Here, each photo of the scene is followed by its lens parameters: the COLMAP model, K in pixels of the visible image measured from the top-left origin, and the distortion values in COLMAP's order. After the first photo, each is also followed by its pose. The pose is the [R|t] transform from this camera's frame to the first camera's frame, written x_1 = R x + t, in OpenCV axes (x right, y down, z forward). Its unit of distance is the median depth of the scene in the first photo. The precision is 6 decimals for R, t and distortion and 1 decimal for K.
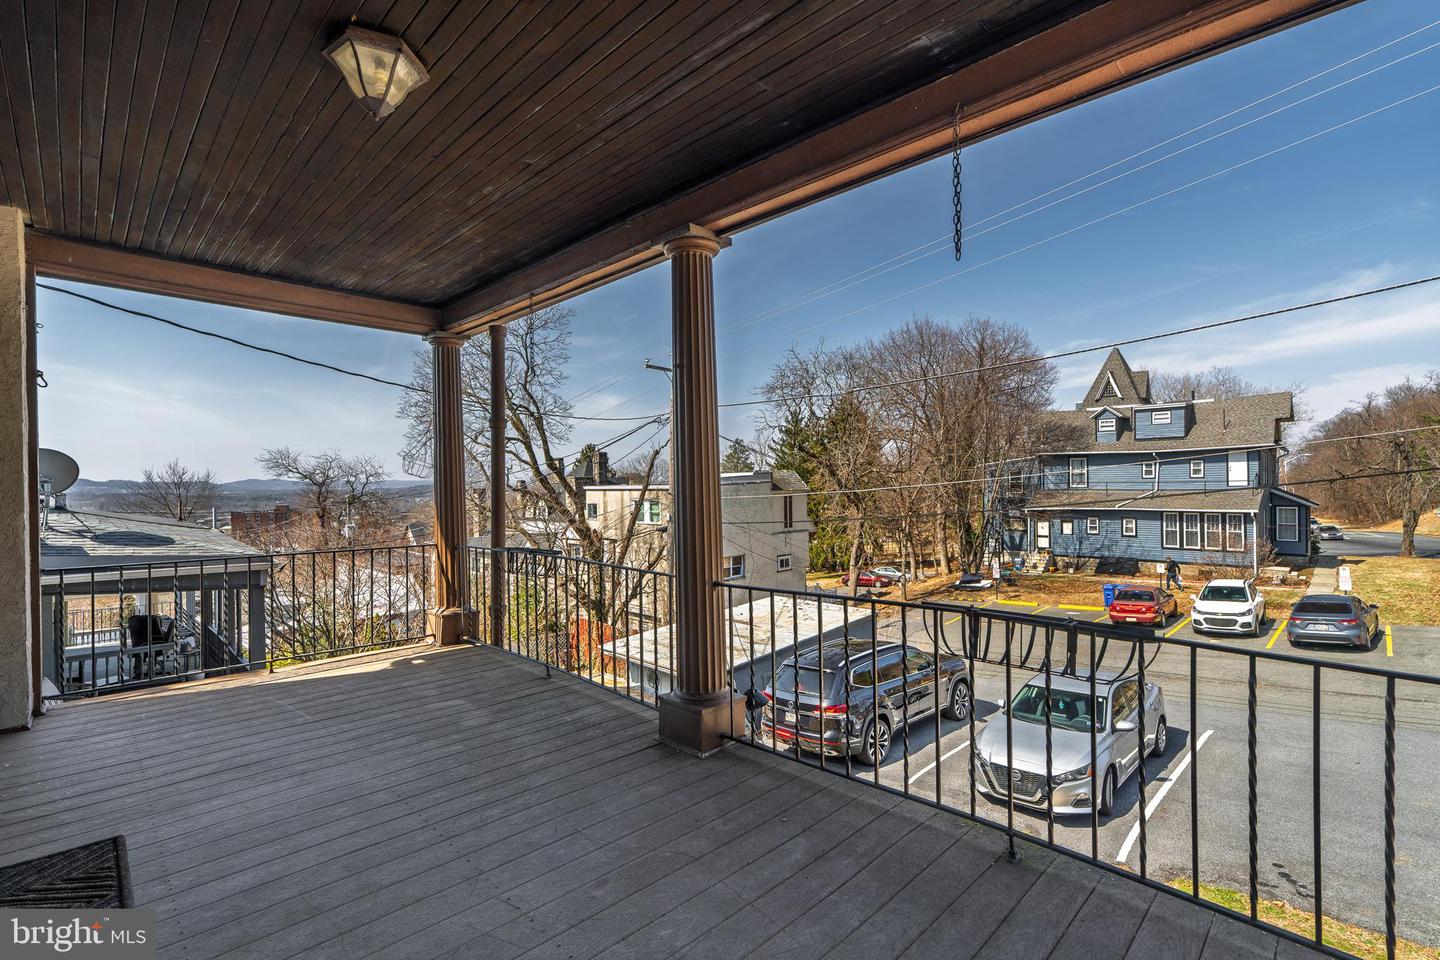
lens RADIAL K [[656.9, 0, 706.6], [0, 656.9, 475.1], [0, 0, 1]] dist [-0.003781, 0.001508]
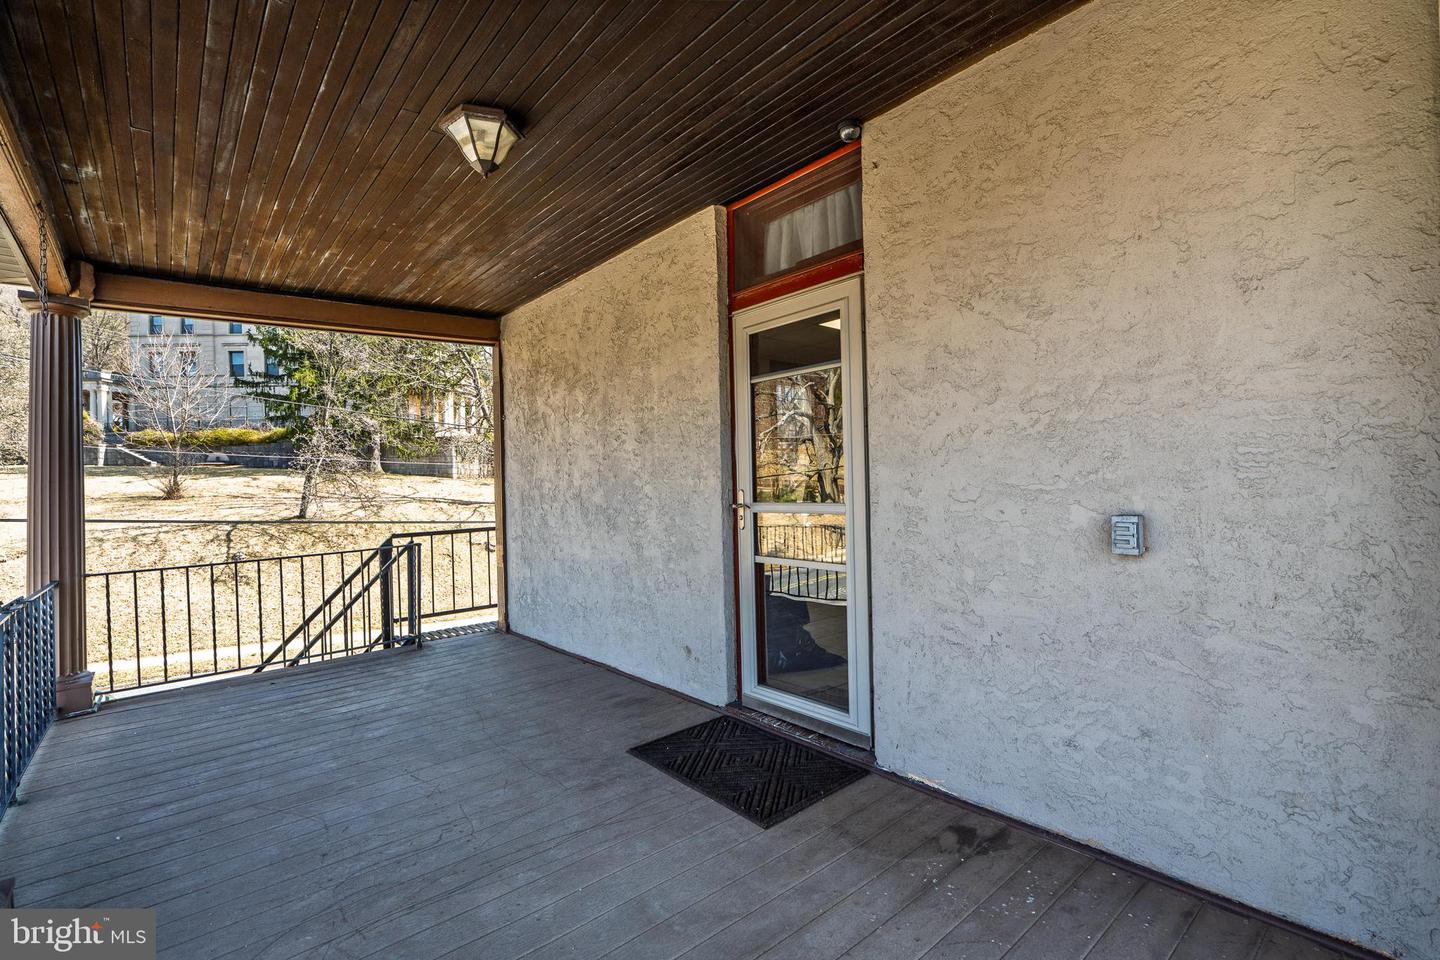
lens RADIAL K [[656.9, 0, 730.7], [0, 656.9, 471.3], [0, 0, 1]] dist [-0.003781, 0.001508]
pose [[-0.997093, 0.043991, 0.062206, -0.558504], [0.042181, 0.998656, -0.030117, 0.024305], [-0.063447, -0.027405, -0.997609, 1.213945]]
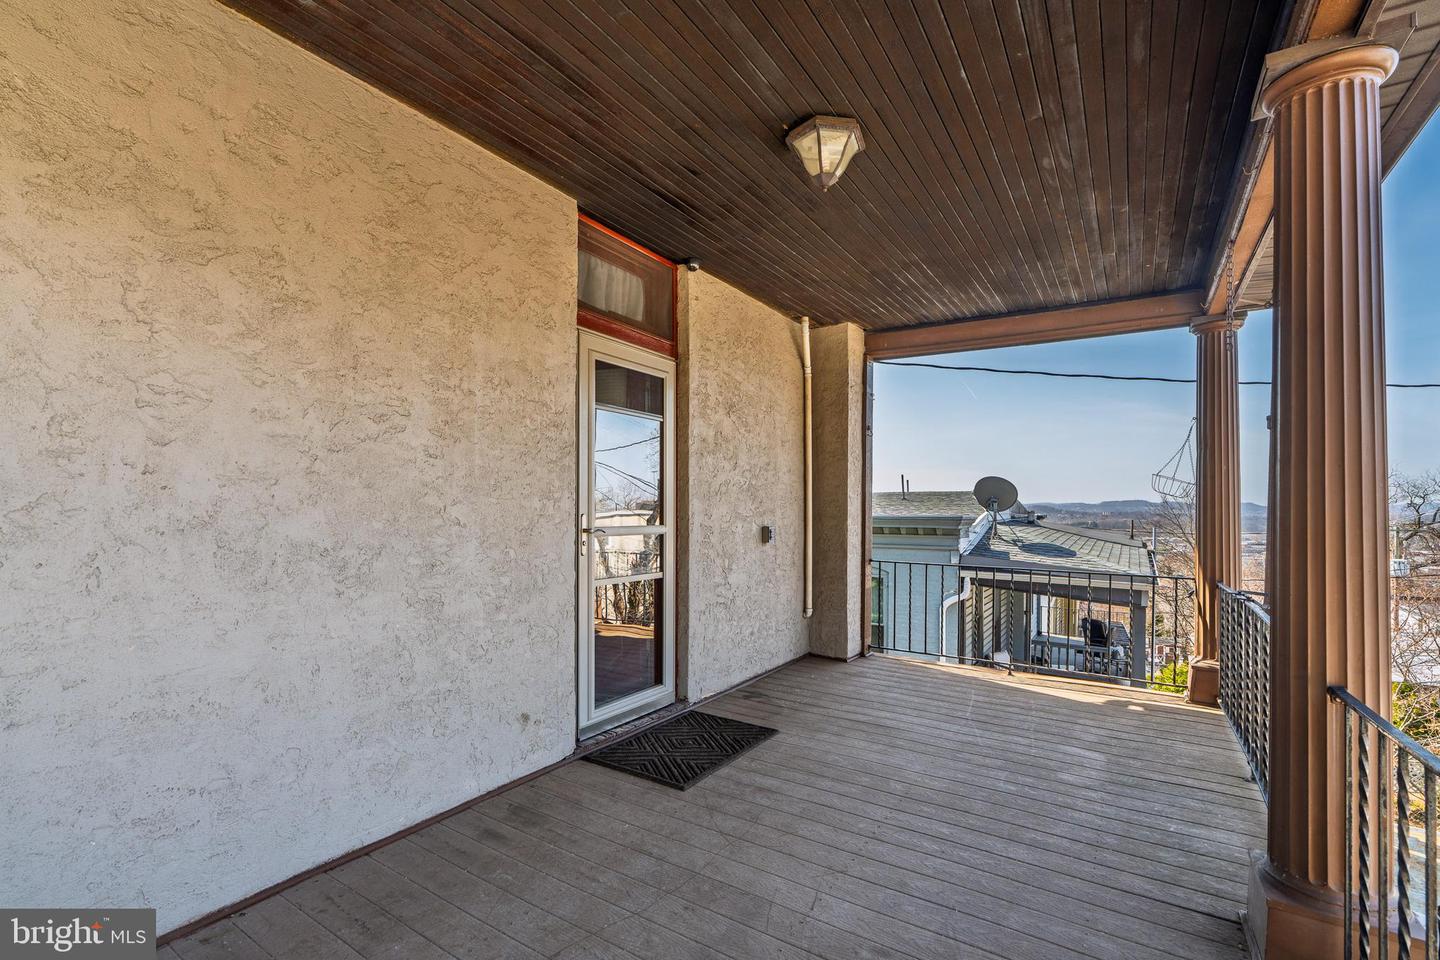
lens RADIAL K [[656.9, 0, 704.5], [0, 656.9, 500.1], [0, 0, 1]] dist [-0.003781, 0.001508]
pose [[0.212797, -0.000137, -0.977096, 0.343705], [0.005640, 0.999984, 0.001088, 0.004881], [0.977080, -0.005742, 0.212794, 0.304869]]
